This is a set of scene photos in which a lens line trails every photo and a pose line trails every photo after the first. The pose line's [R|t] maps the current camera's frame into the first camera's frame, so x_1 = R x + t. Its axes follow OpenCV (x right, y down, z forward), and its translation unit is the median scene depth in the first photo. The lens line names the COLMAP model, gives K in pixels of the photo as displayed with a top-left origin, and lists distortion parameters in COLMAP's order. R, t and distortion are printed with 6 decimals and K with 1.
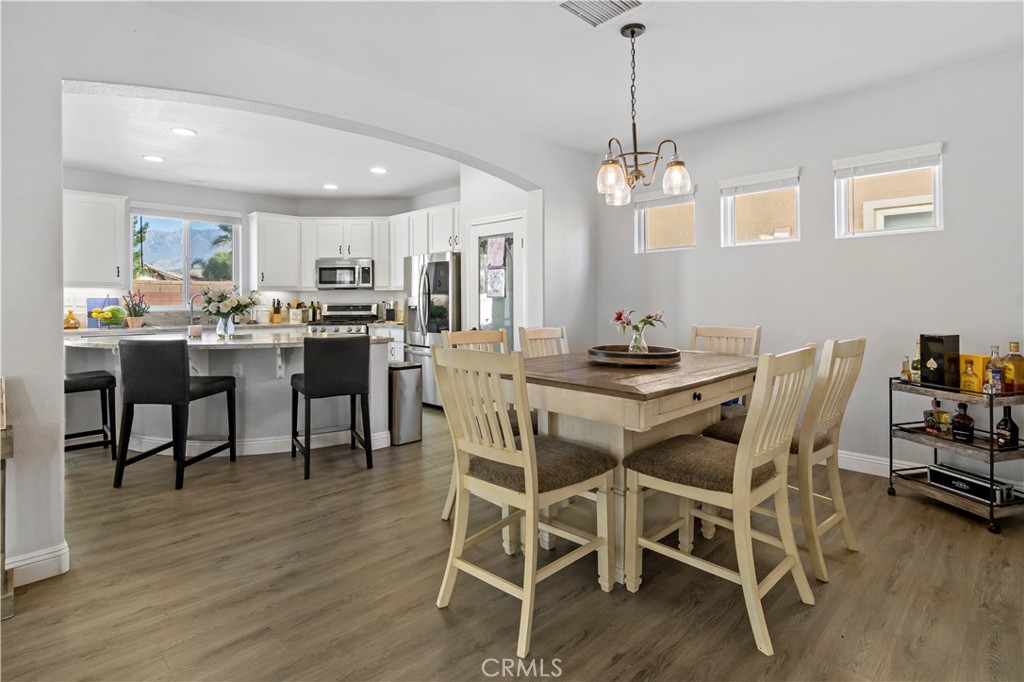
lens RADIAL K [[518.4, 0, 514.0], [0, 518.4, 296.1], [0, 0, 1]] dist [0.002763, 0.001058]
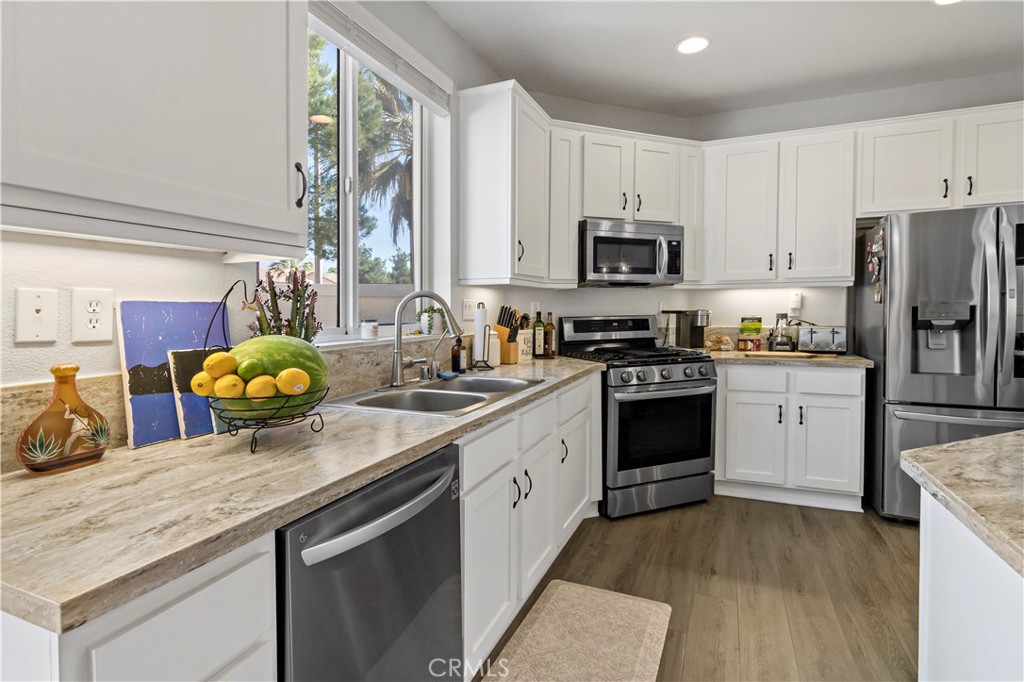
lens RADIAL K [[511.5, 0, 506.5], [0, 511.5, 319.7], [0, 0, 1]] dist [-0.001324, -0.000071]
pose [[0.927065, -0.012008, 0.374709, -0.628653], [0.002209, 0.999645, 0.026569, 0.005179], [-0.374895, -0.023803, 0.926762, 0.630265]]
